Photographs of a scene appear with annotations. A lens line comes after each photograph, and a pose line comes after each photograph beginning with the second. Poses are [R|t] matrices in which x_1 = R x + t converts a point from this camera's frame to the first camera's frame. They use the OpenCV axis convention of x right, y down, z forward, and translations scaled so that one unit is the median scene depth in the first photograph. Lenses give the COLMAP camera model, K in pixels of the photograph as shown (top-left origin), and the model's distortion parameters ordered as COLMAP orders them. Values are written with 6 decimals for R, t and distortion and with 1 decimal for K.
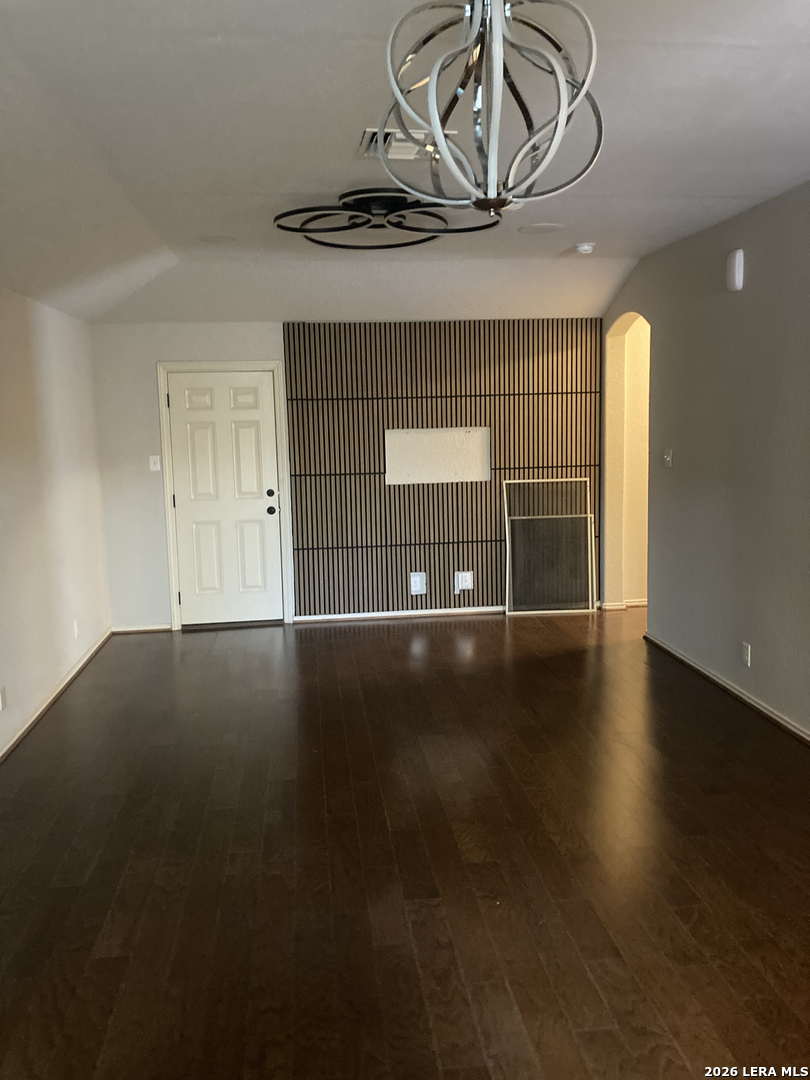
lens RADIAL K [[891.1, 0, 404.4], [0, 891.1, 539.1], [0, 0, 1]] dist [0.031831, -0.011612]
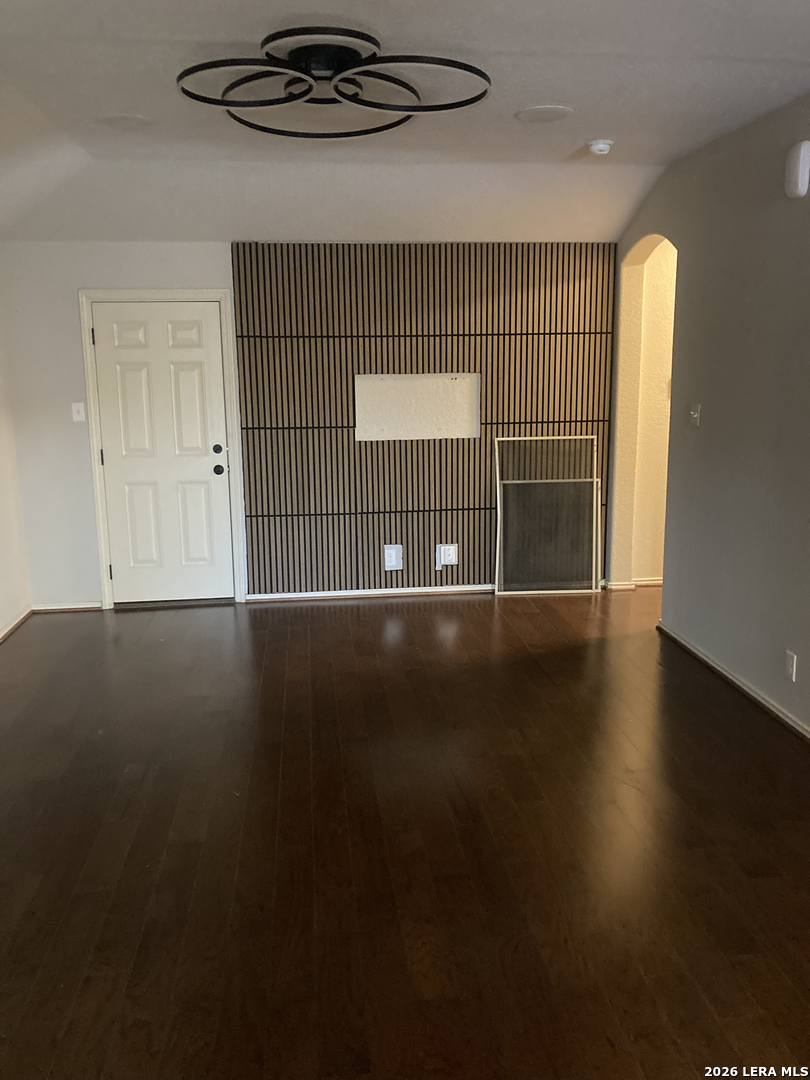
lens RADIAL K [[891.1, 0, 405.9], [0, 891.1, 541.4], [0, 0, 1]] dist [0.031831, -0.011612]
pose [[0.999920, 0.012446, 0.002191, 0.026509], [-0.012559, 0.997925, 0.063148, -0.020280], [-0.001400, -0.063170, 0.998002, 0.153633]]
